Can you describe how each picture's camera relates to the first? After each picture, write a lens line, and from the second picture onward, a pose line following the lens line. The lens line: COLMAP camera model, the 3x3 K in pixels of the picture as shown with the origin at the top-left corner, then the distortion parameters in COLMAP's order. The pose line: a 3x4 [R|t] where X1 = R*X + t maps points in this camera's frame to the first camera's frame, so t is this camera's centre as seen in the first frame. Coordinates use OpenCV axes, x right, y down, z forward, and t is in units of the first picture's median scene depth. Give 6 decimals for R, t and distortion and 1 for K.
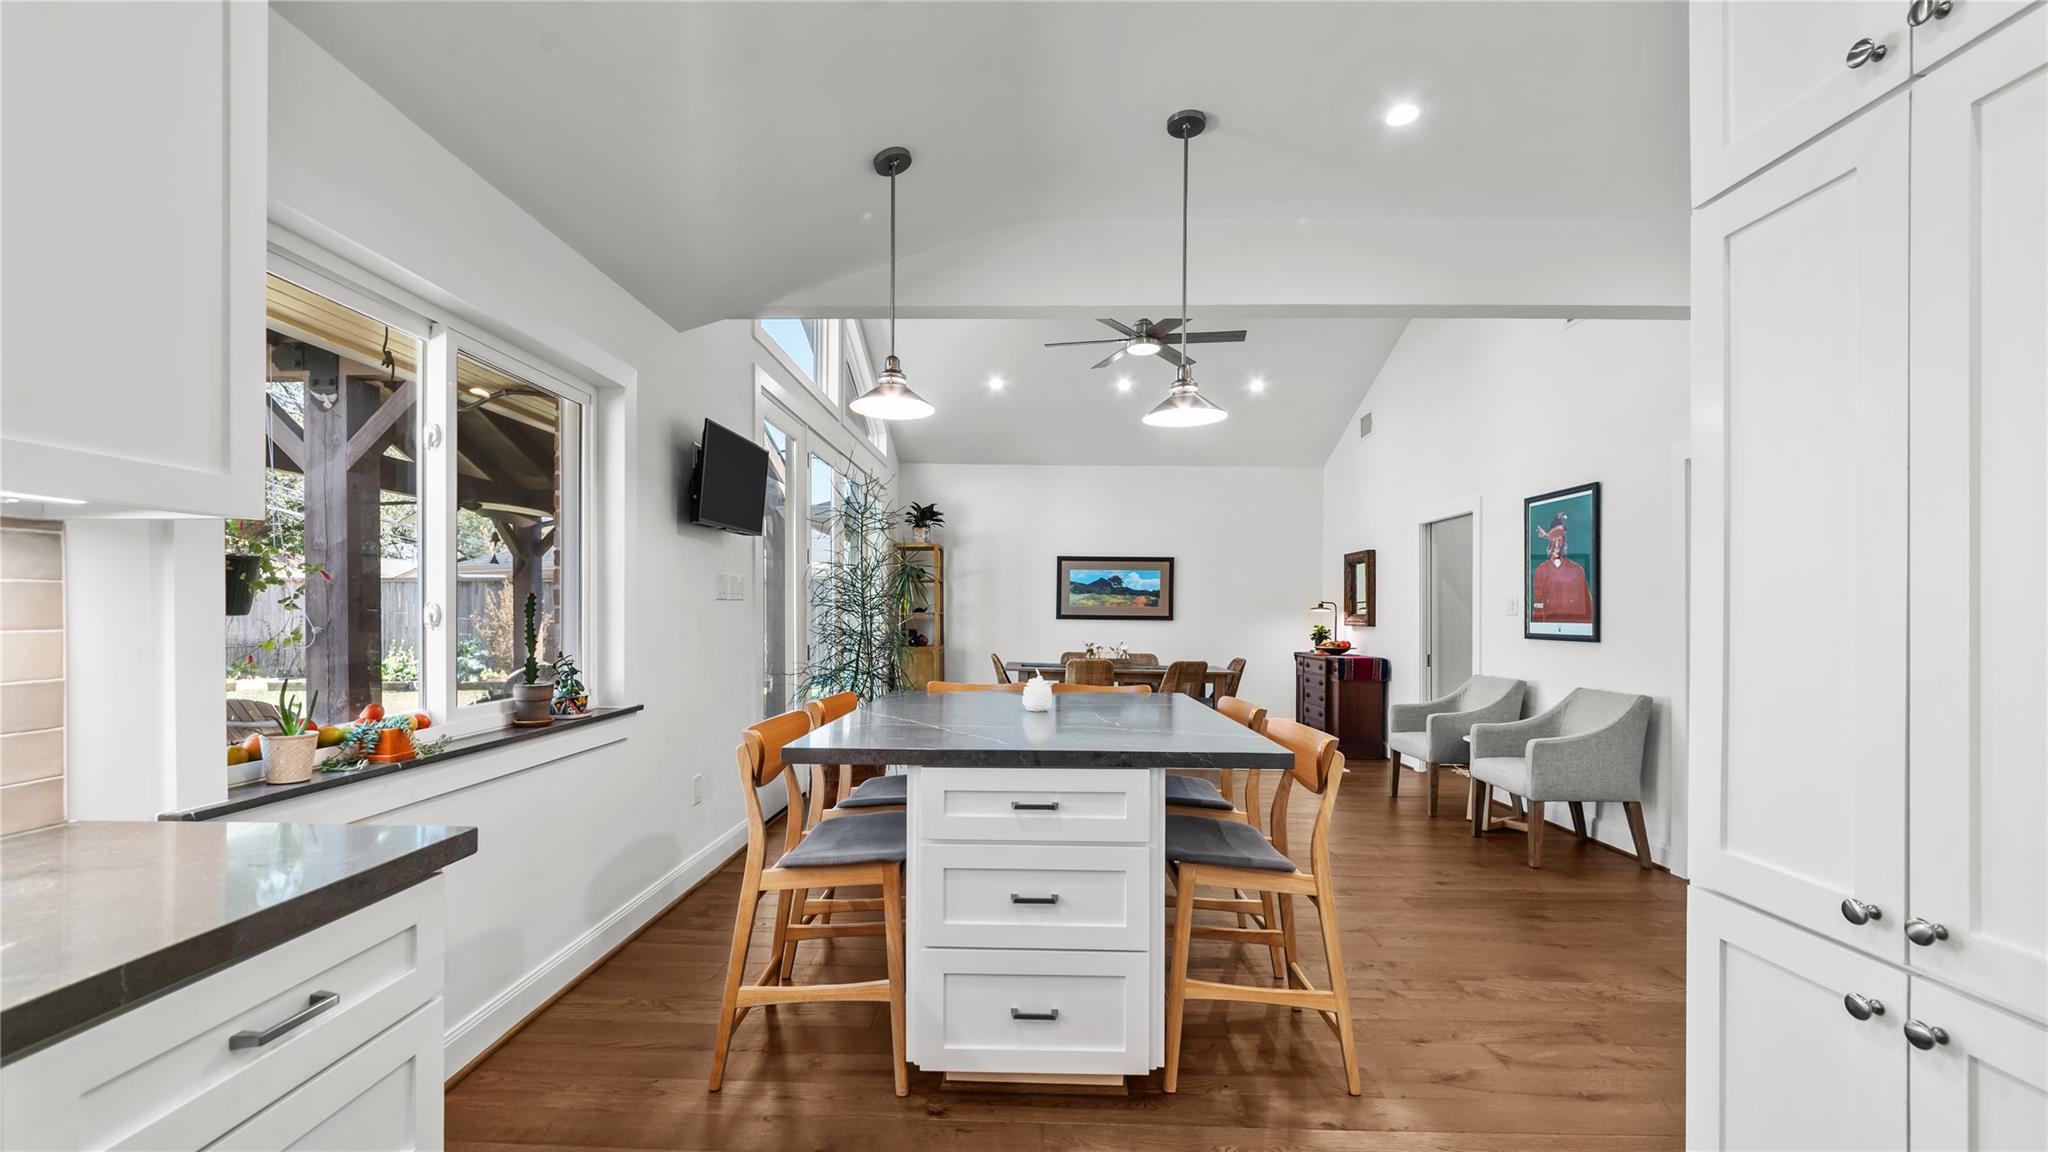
lens RADIAL K [[822.4, 0, 1021.1], [0, 822.4, 615.4], [0, 0, 1]] dist [-0.000831, -0.000041]
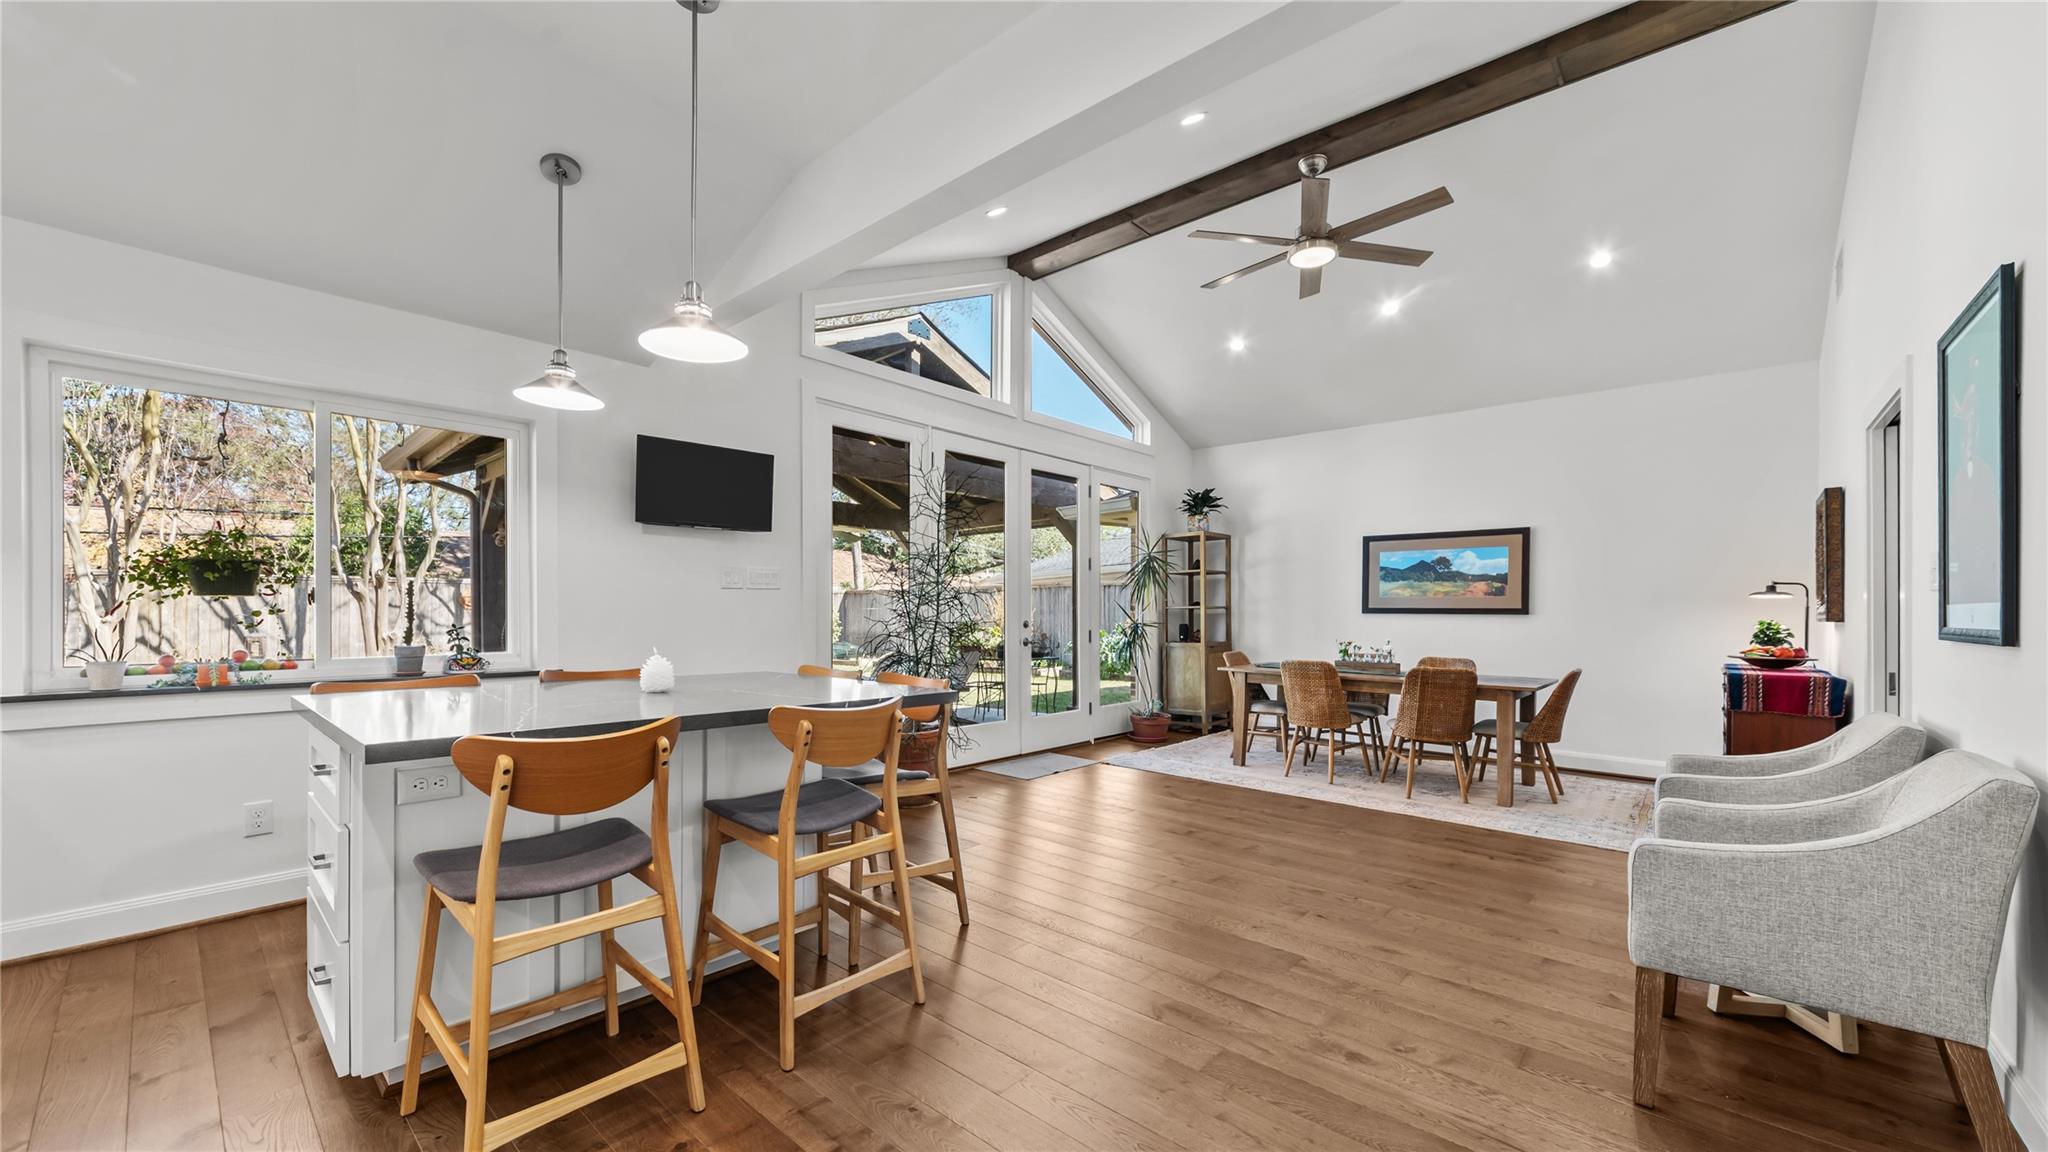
lens RADIAL K [[786.2, 0, 1019.9], [0, 786.2, 618.2], [0, 0, 1]] dist [0.000692, 0.000060]
pose [[0.763044, -0.000443, -0.646347, 0.289860], [0.001075, 0.999999, 0.000584, 0.008482], [0.646346, -0.001140, 0.763044, 0.182482]]
